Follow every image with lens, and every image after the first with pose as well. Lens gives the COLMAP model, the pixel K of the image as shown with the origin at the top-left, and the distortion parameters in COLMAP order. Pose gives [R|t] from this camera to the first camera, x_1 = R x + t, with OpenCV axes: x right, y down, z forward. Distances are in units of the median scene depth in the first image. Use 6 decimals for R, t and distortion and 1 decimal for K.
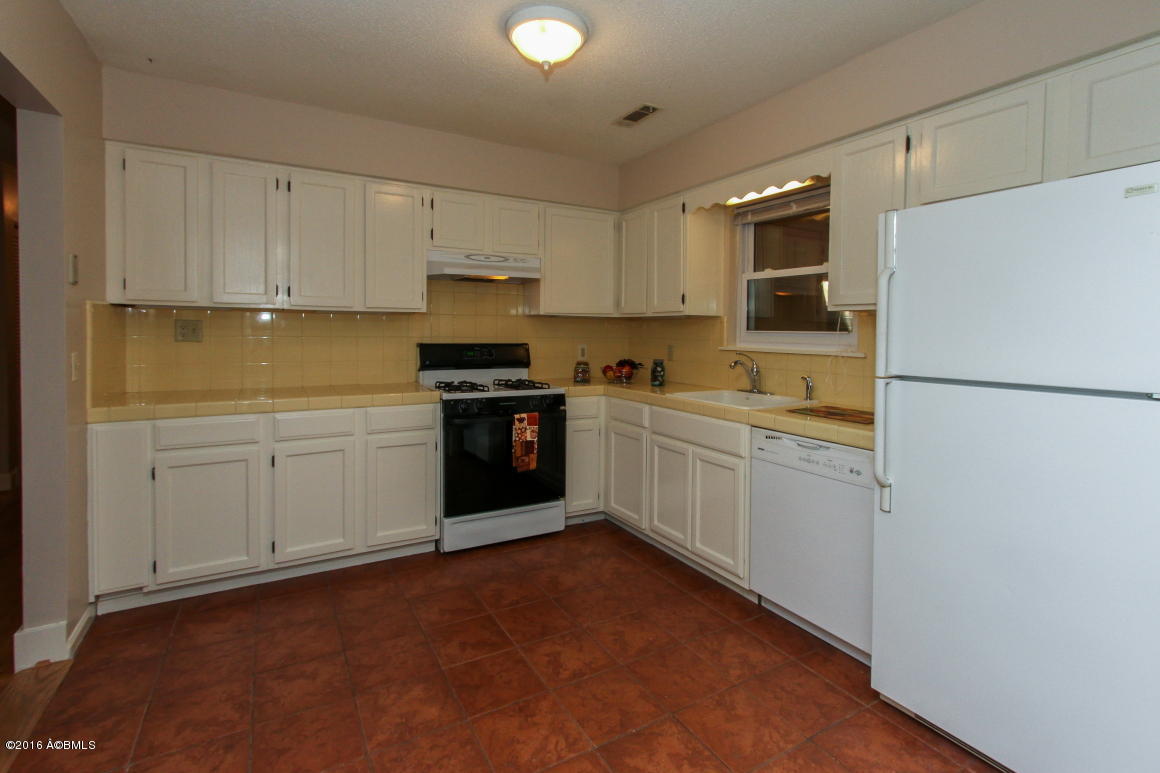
lens RADIAL K [[541.5, 0, 586.7], [0, 541.5, 344.4], [0, 0, 1]] dist [-0.002810, 0.000316]
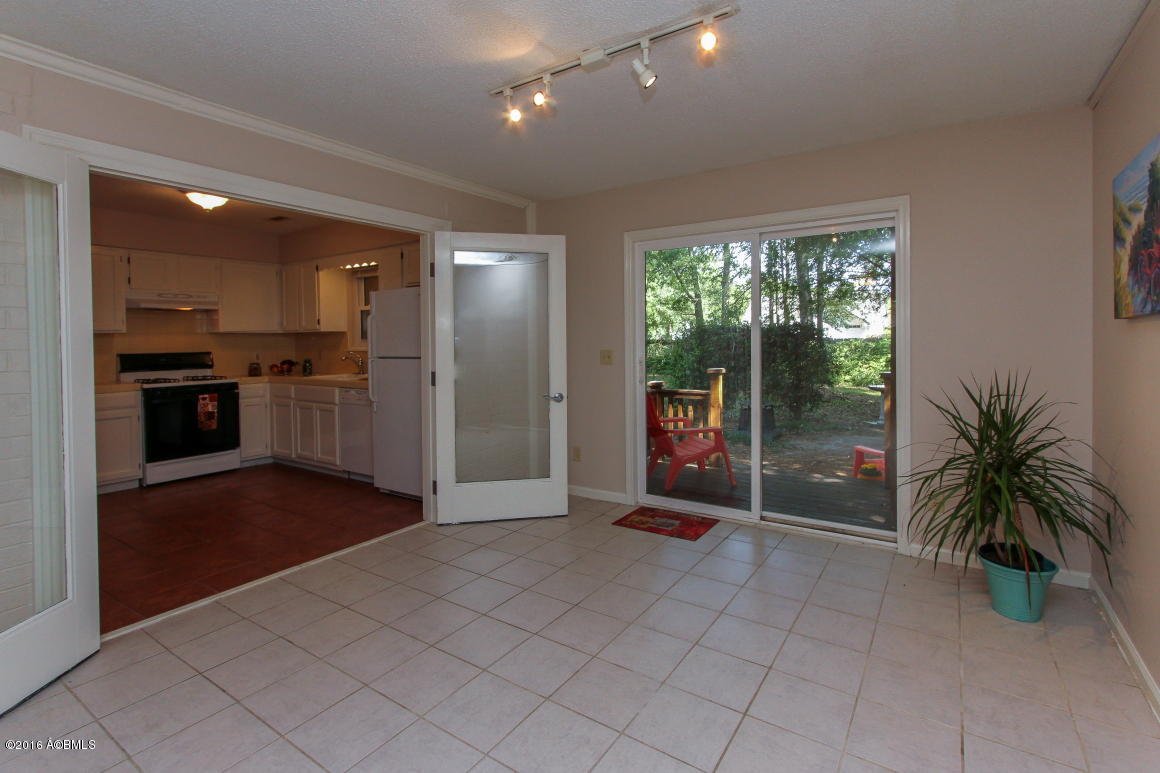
lens RADIAL K [[541.5, 0, 586.7], [0, 541.5, 344.4], [0, 0, 1]] dist [-0.002810, 0.000316]
pose [[0.893467, -0.027342, 0.448296, 0.169010], [0.033576, 0.999418, -0.005962, 0.024680], [-0.447873, 0.020379, 0.893865, -0.897003]]
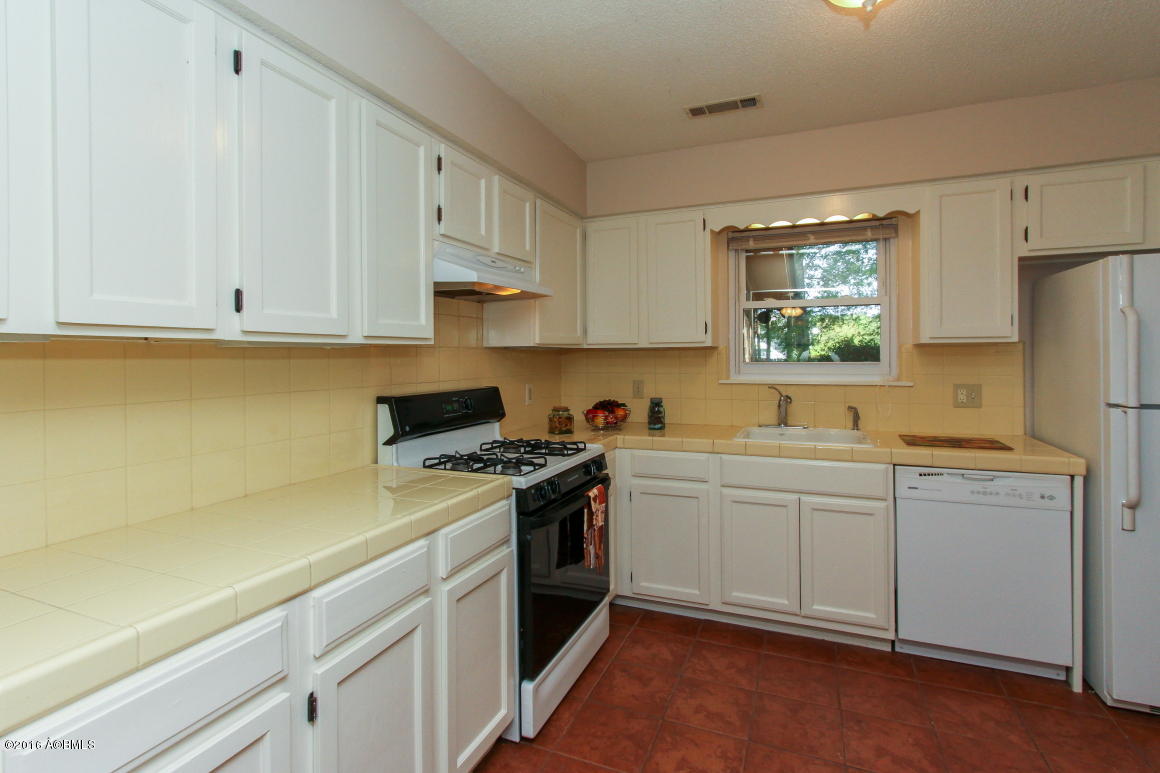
lens RADIAL K [[543.0, 0, 579.9], [0, 543.0, 359.5], [0, 0, 1]] dist [-0.000432, -0.000067]
pose [[0.793883, -0.022266, 0.607662, -0.526132], [0.032540, 0.999453, -0.005890, -0.034217], [-0.607199, 0.024449, 0.794174, 0.430130]]
